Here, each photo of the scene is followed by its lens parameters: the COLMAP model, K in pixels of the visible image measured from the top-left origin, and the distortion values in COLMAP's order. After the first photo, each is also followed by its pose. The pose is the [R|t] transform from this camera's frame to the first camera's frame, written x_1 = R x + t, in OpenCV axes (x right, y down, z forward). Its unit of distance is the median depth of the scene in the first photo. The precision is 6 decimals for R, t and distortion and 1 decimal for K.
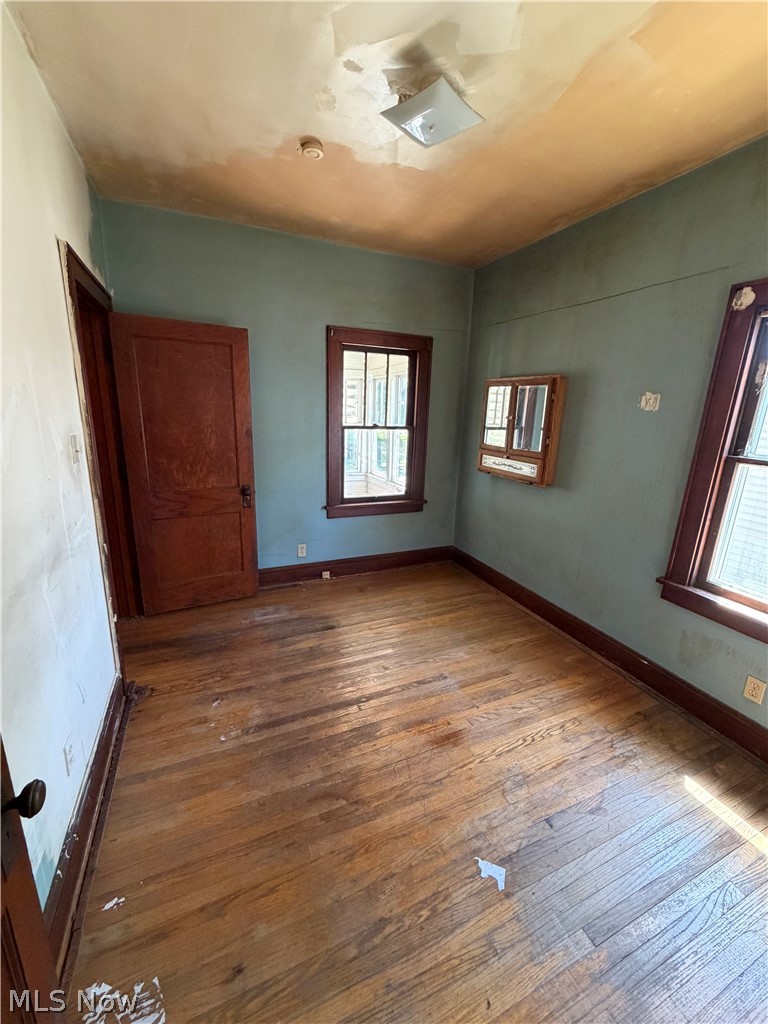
lens RADIAL K [[409.4, 0, 380.2], [0, 409.4, 507.5], [0, 0, 1]] dist [0.000908, -0.000017]
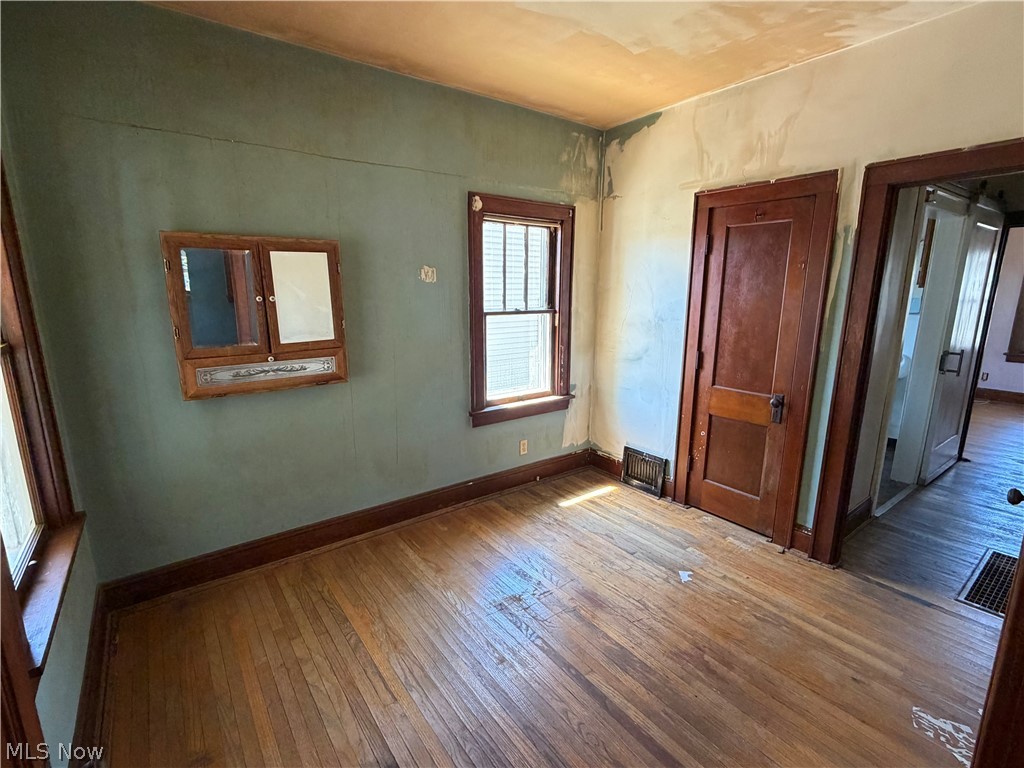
lens RADIAL K [[477.7, 0, 515.5], [0, 477.7, 386.5], [0, 0, 1]] dist [-0.005068, 0.000083]
pose [[-0.236548, -0.235295, 0.942699, -0.758692], [0.230870, 0.928835, 0.289766, -0.315554], [-0.943792, 0.286185, -0.165392, 1.147338]]
